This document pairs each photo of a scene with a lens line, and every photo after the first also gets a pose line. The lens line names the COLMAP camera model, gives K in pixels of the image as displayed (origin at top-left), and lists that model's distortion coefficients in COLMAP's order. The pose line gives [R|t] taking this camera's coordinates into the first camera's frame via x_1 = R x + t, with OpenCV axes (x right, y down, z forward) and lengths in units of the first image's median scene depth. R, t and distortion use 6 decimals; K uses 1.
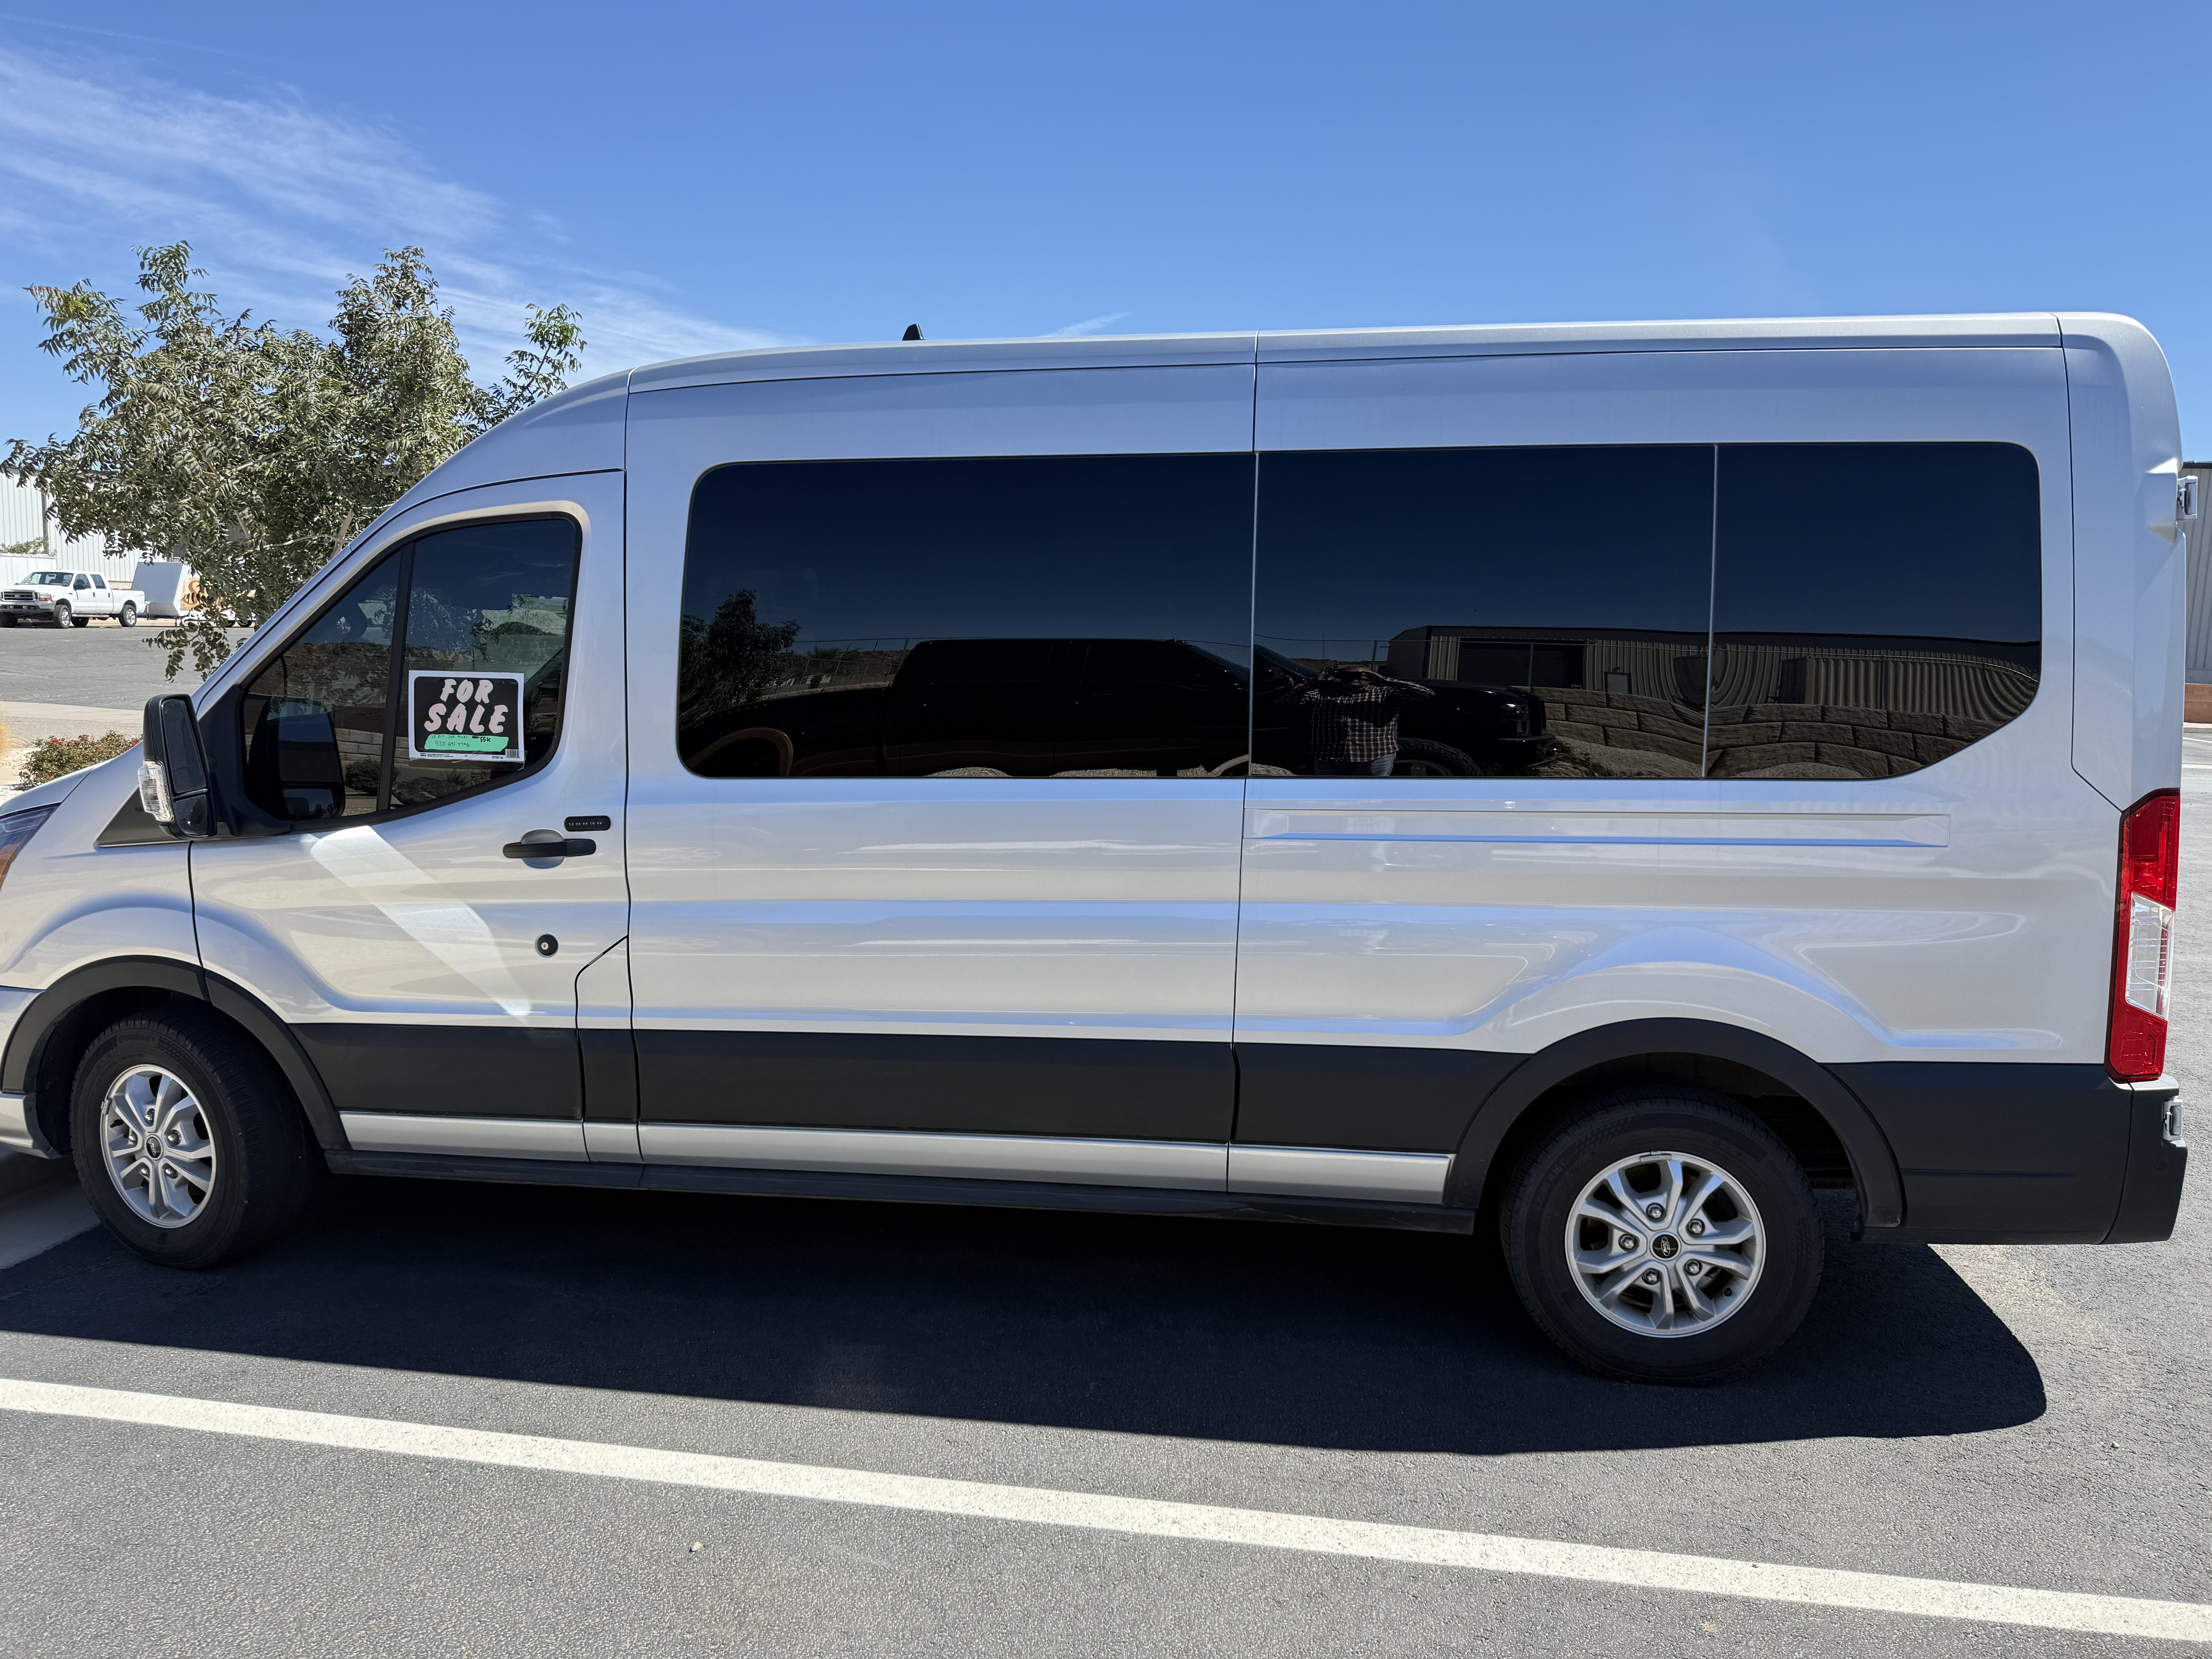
lens RADIAL K [[1548.4, 0, 1104.7], [0, 1548.4, 827.8], [0, 0, 1]] dist [-0.007023, -0.005891]
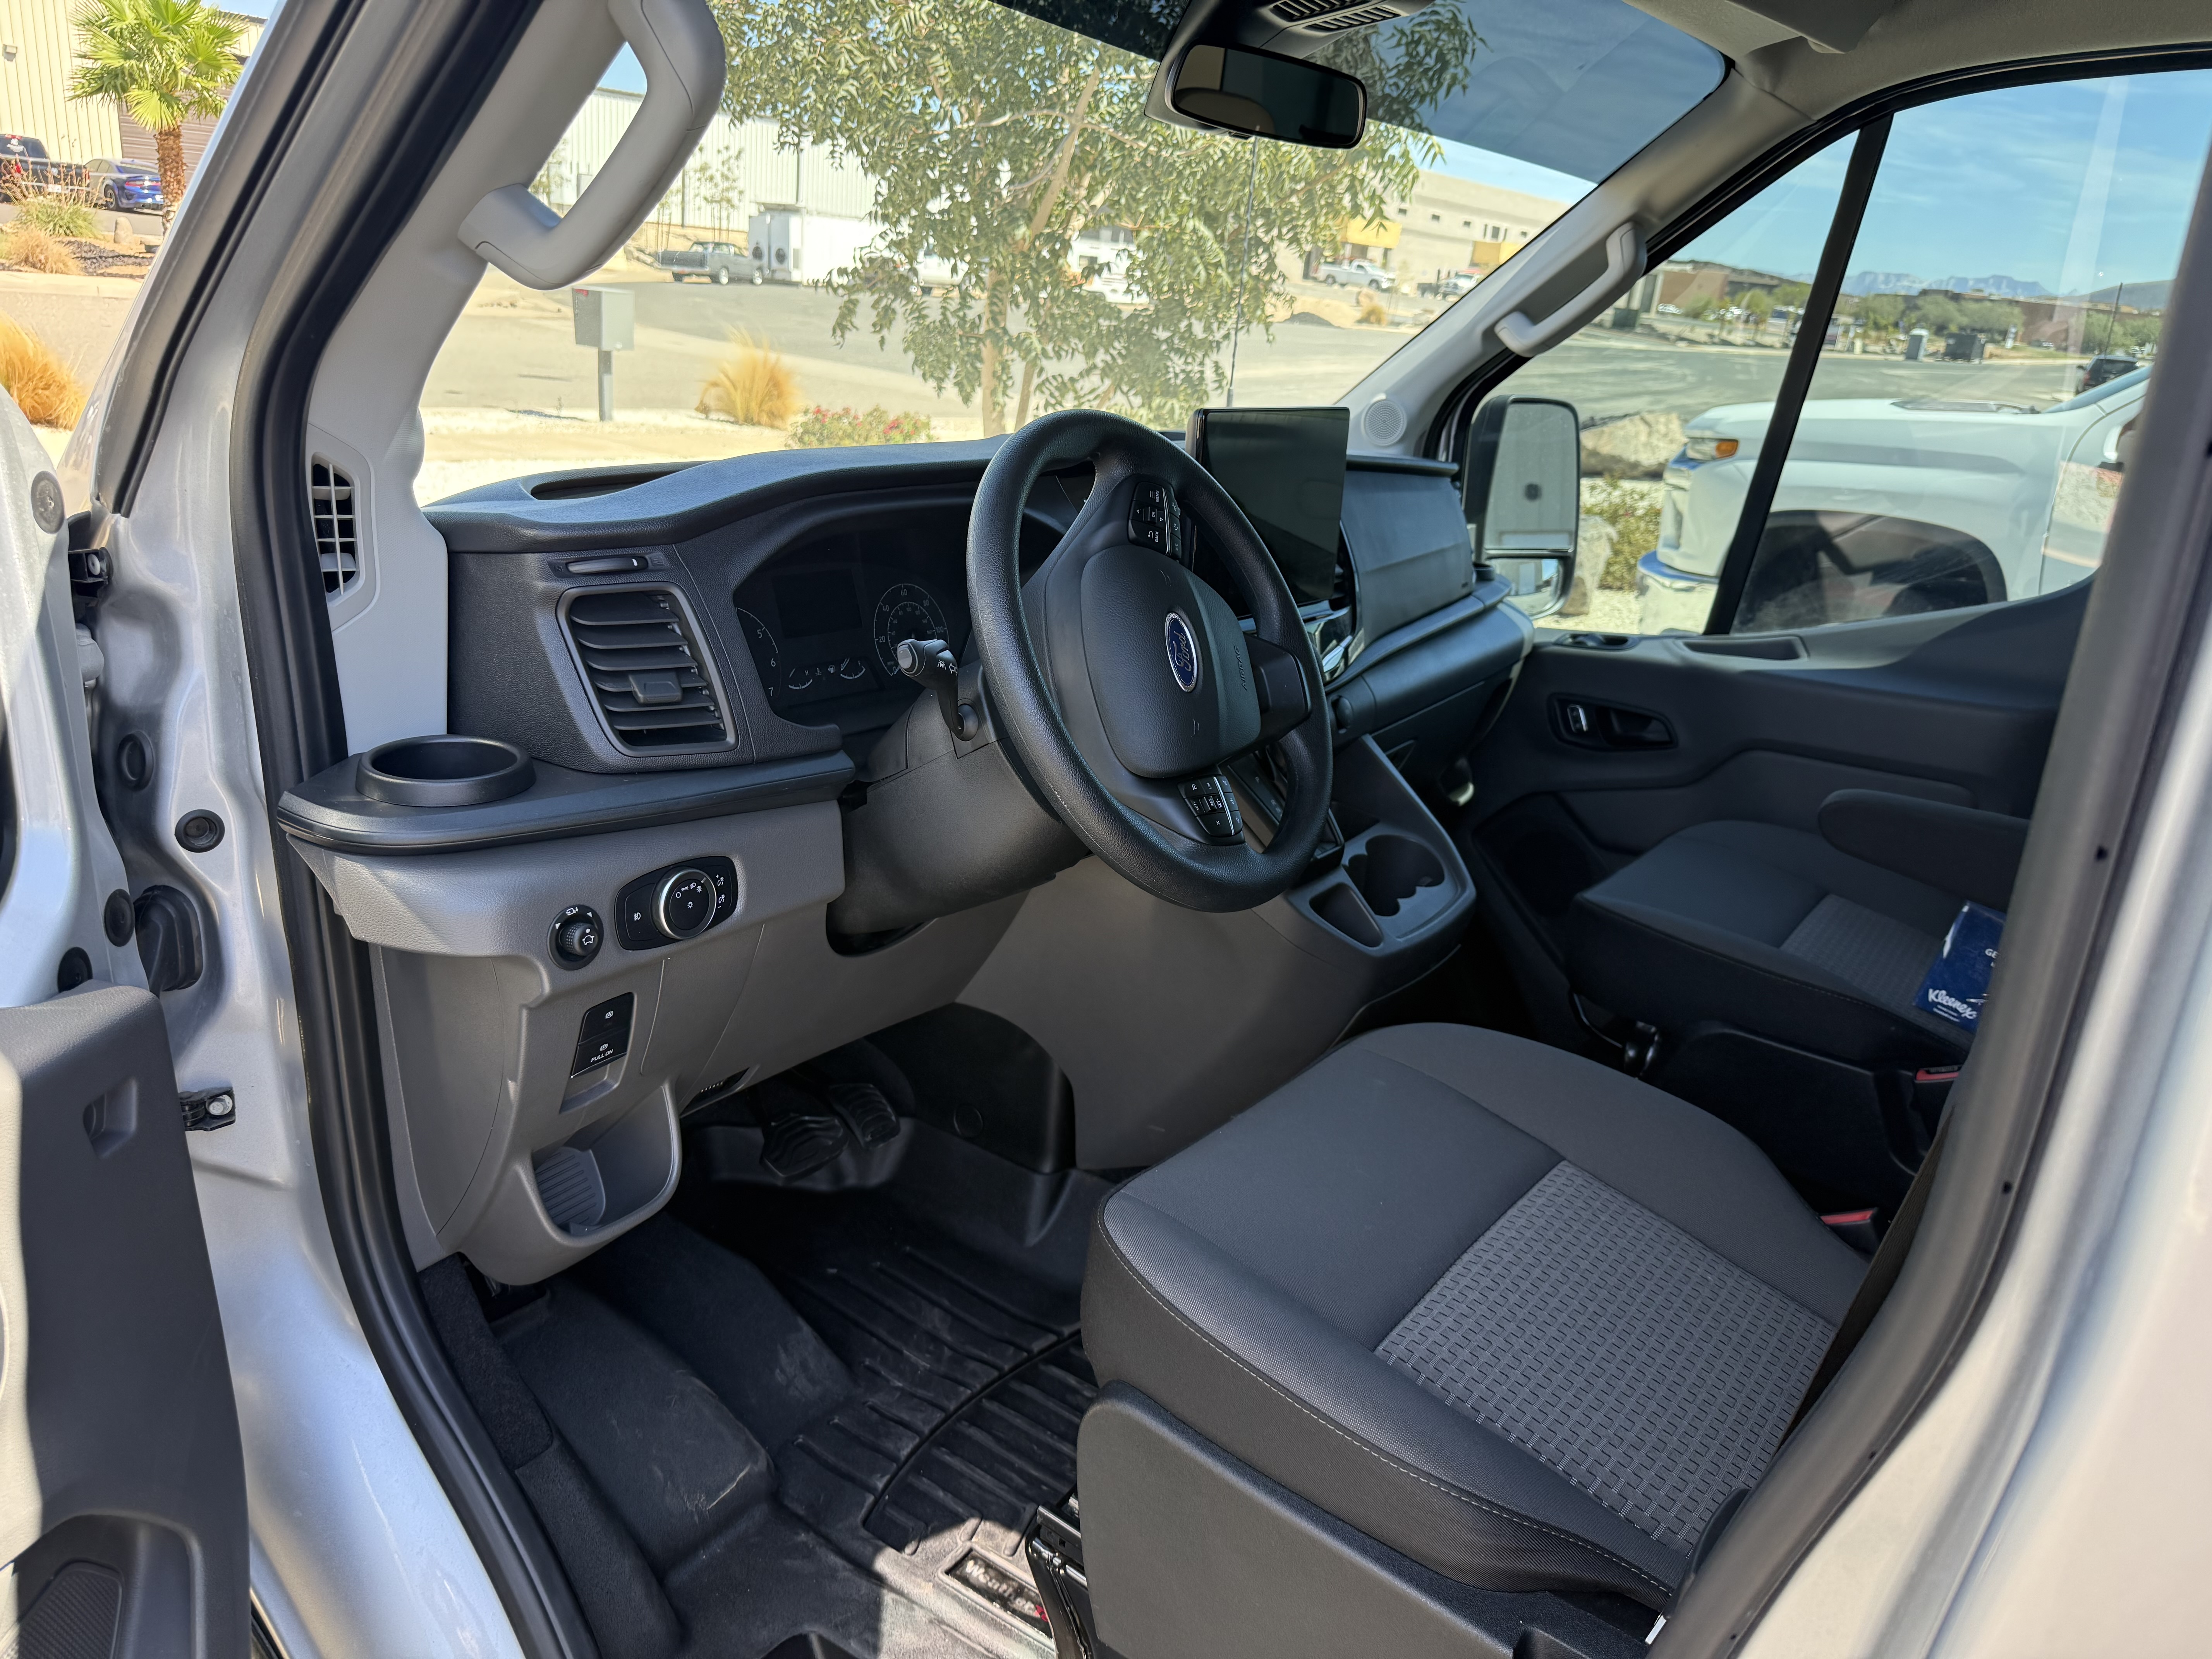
lens RADIAL K [[1548.4, 0, 1108.4], [0, 1548.4, 828.7], [0, 0, 1]] dist [-0.007023, -0.005891]
pose [[0.886478, 0.192911, -0.420644, -0.168484], [-0.114595, 0.972168, 0.204344, -0.040702], [0.448357, -0.132943, 0.883913, 0.417073]]
